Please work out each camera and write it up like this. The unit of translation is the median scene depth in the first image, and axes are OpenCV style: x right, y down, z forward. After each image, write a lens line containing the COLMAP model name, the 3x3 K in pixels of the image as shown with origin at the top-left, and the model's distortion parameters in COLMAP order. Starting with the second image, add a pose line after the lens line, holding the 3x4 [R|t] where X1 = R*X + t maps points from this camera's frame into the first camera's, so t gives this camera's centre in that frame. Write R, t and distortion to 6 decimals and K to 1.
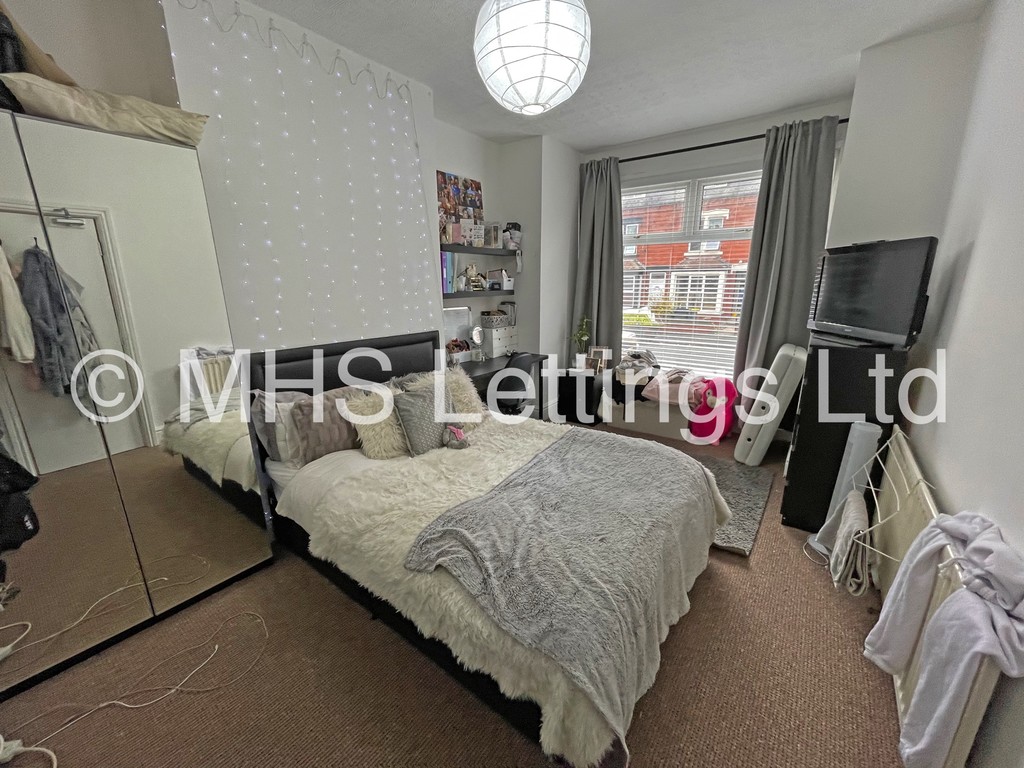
lens RADIAL K [[413.9, 0, 508.2], [0, 413.9, 388.3], [0, 0, 1]] dist [-0.000772, 0.000074]
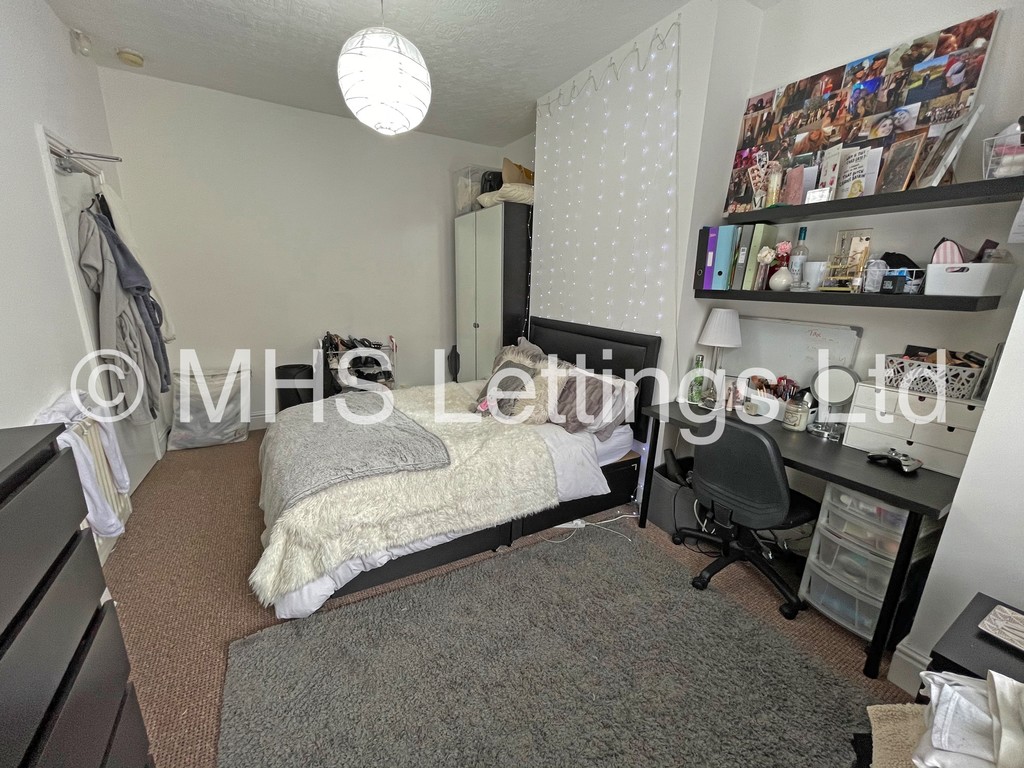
lens RADIAL K [[413.9, 0, 508.2], [0, 413.9, 388.3], [0, 0, 1]] dist [-0.000772, 0.000074]
pose [[-0.387719, 0.232672, -0.891929, 0.552351], [-0.251484, 0.904210, 0.345196, -0.214805], [0.886809, 0.358144, -0.292067, 0.882931]]
